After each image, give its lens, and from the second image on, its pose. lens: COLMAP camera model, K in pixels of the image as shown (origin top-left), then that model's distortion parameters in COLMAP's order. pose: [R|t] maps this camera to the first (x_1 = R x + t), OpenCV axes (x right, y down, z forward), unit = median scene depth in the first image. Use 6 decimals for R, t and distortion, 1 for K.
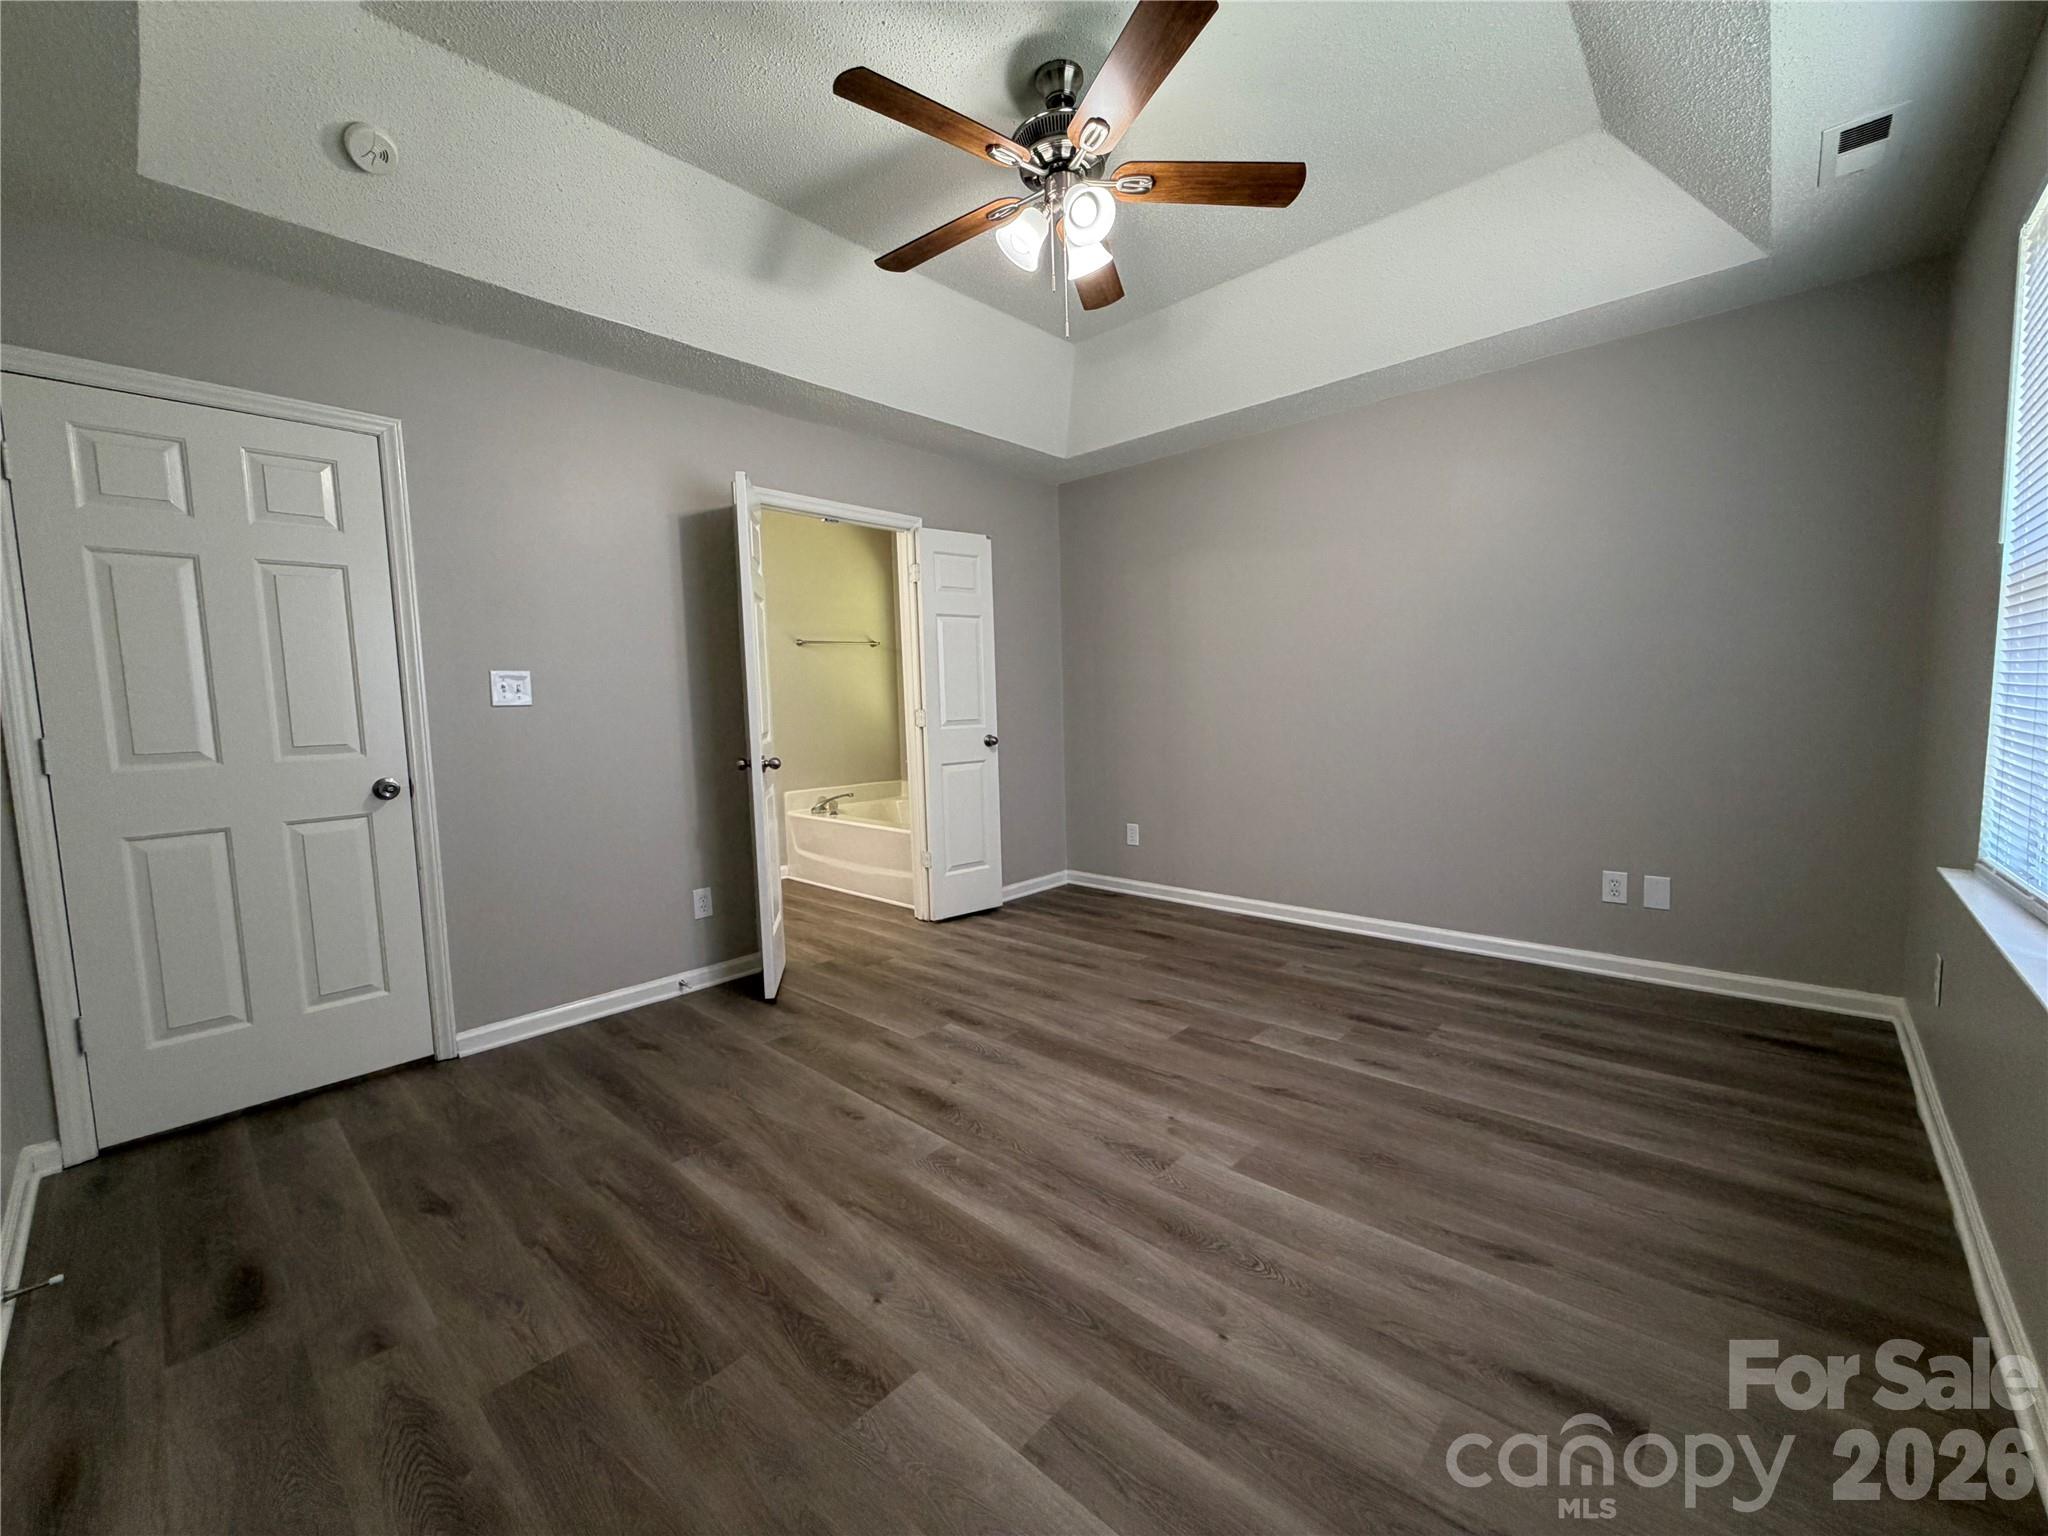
lens RADIAL K [[820.1, 0, 1019.4], [0, 820.1, 765.9], [0, 0, 1]] dist [0.000186, 0.000051]
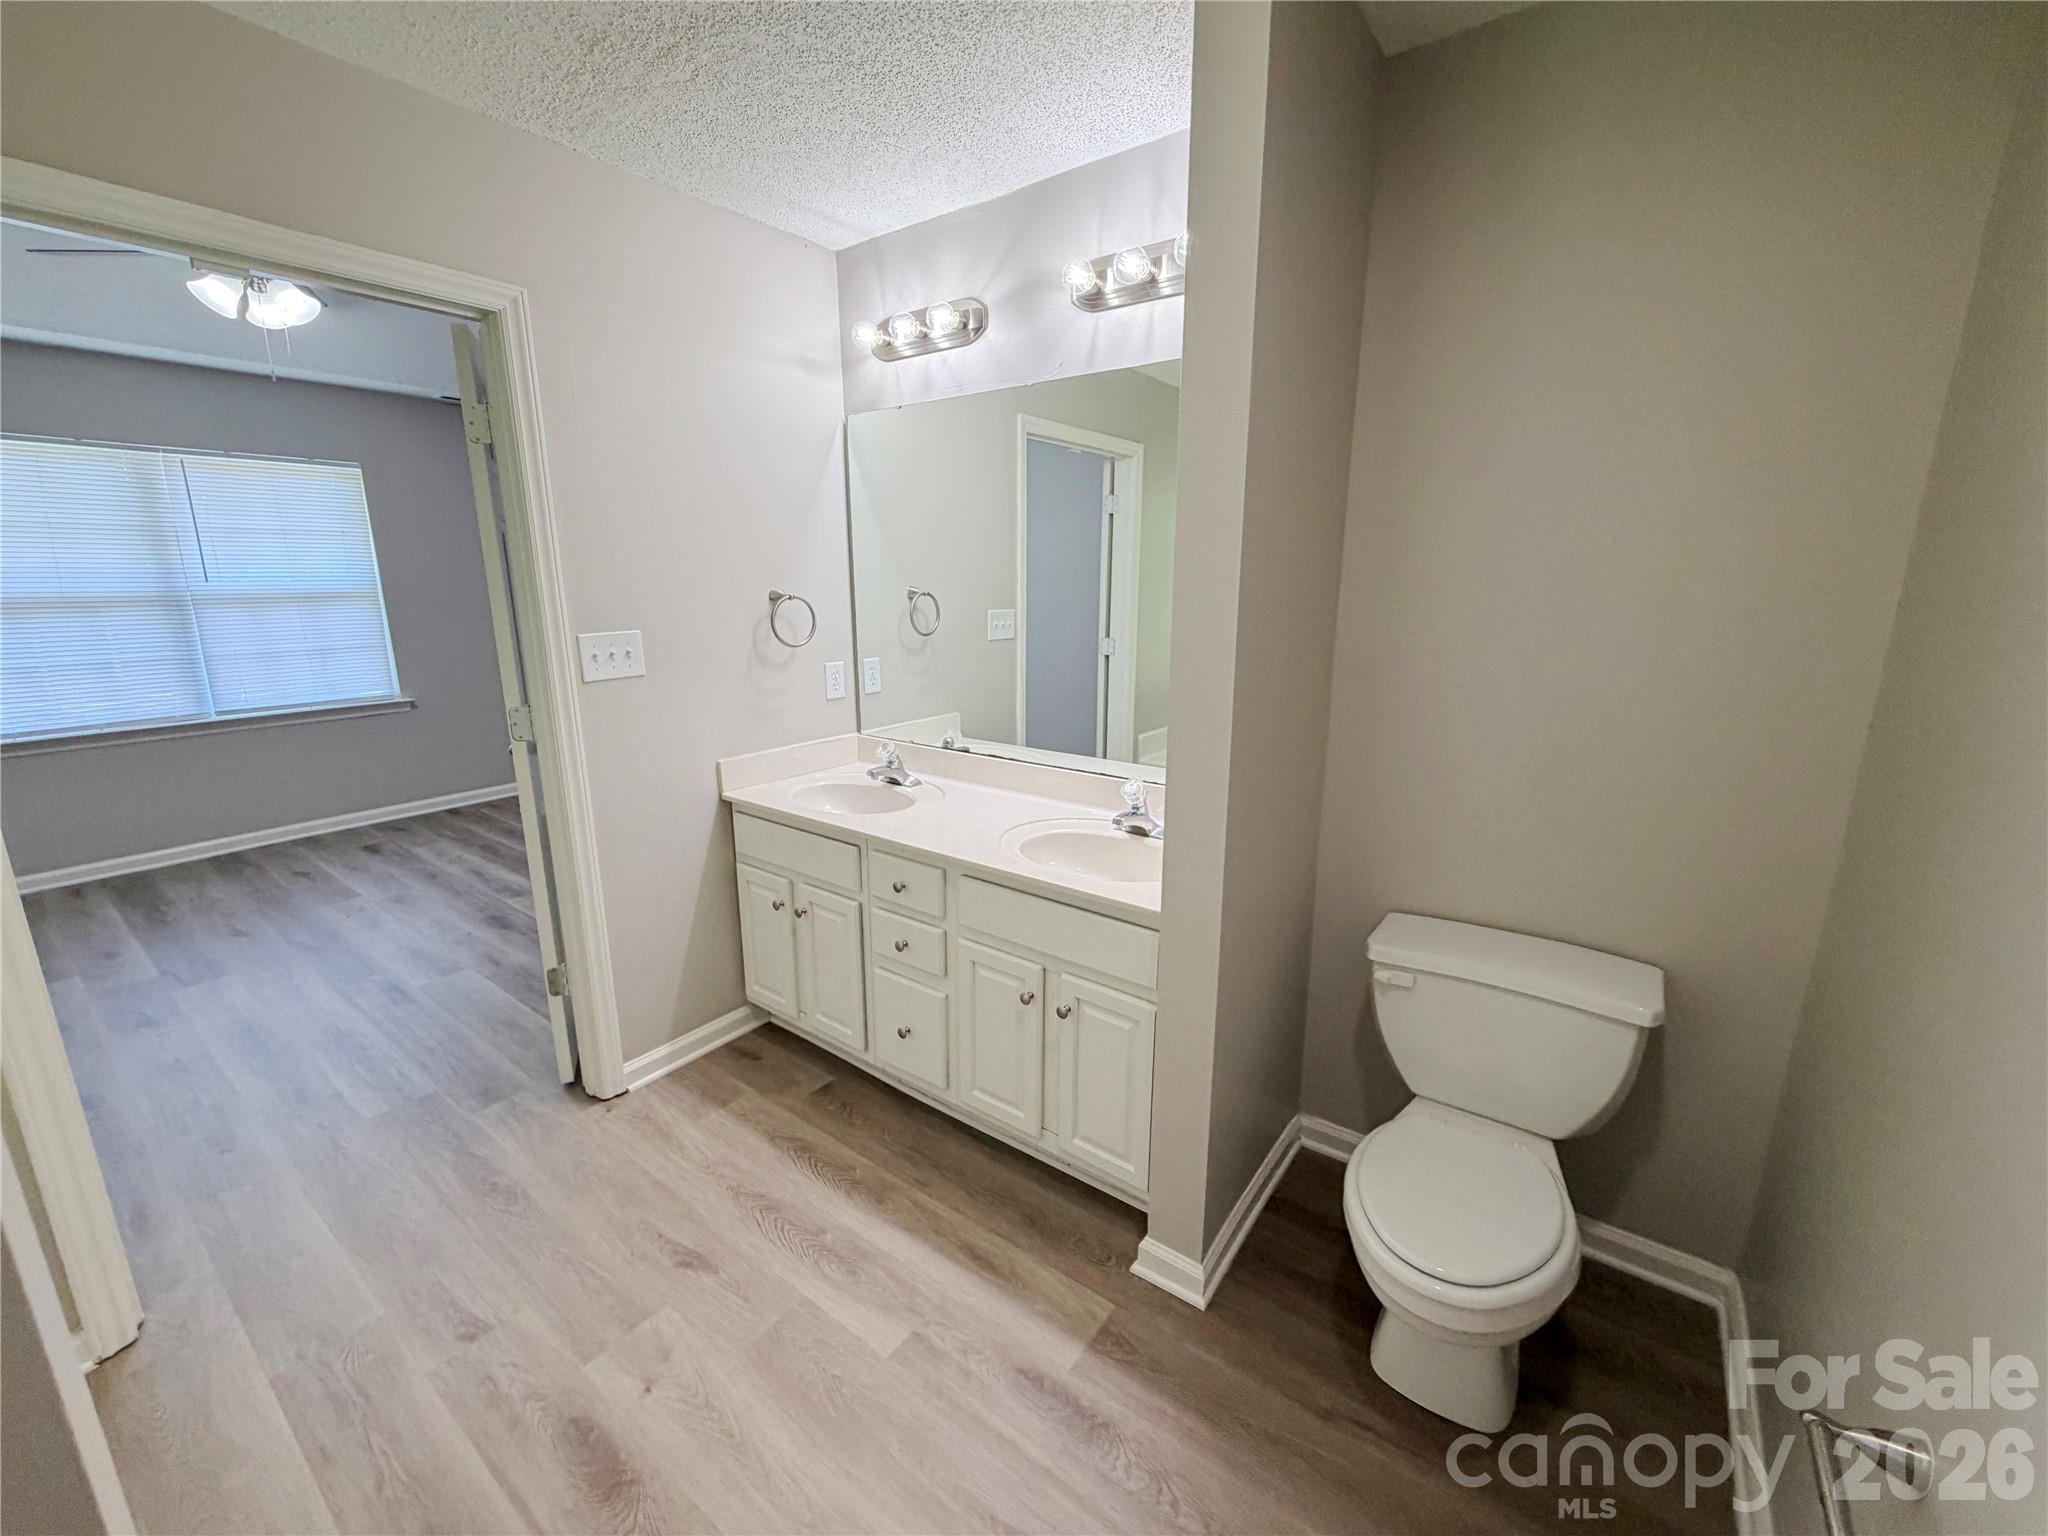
lens RADIAL K [[820.1, 0, 1019.4], [0, 820.1, 765.9], [0, 0, 1]] dist [0.000186, 0.000051]
pose [[-0.993730, 0.054024, -0.097890, -0.801304], [0.020904, 0.949849, 0.312009, -0.262645], [0.109837, 0.308006, -0.945023, 2.122094]]
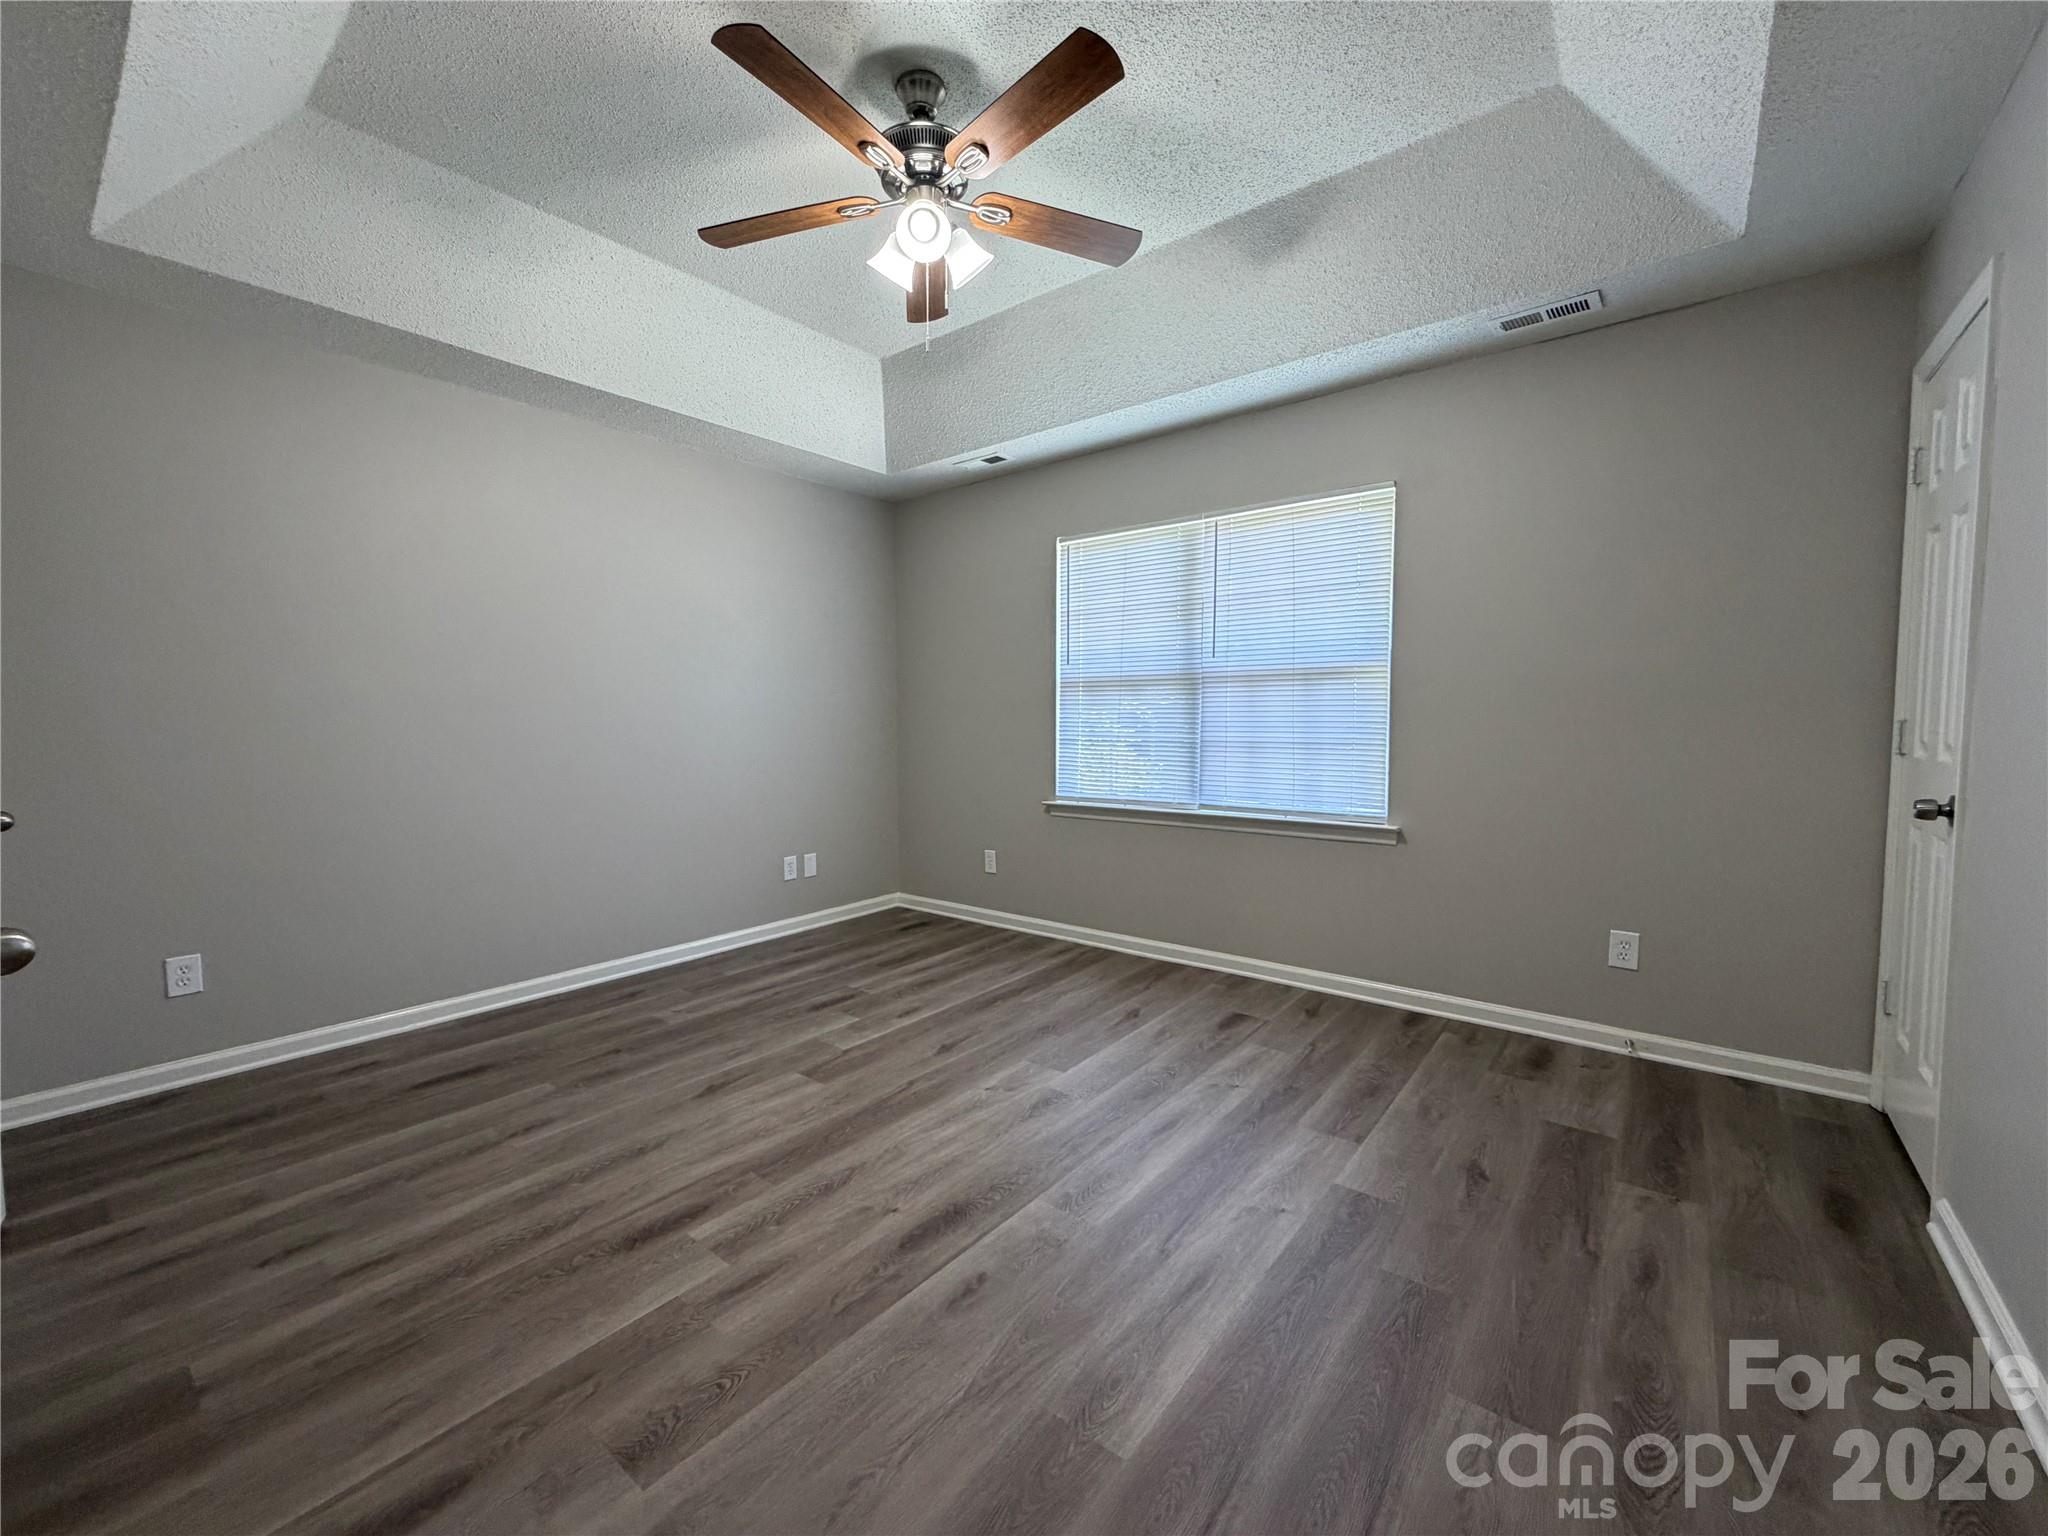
lens RADIAL K [[820.1, 0, 1019.4], [0, 820.1, 765.9], [0, 0, 1]] dist [0.000186, 0.000051]
pose [[-0.072032, -0.030067, 0.996949, -0.777708], [0.089339, 0.995333, 0.036473, -0.043917], [-0.993393, 0.091693, -0.069009, 0.827341]]
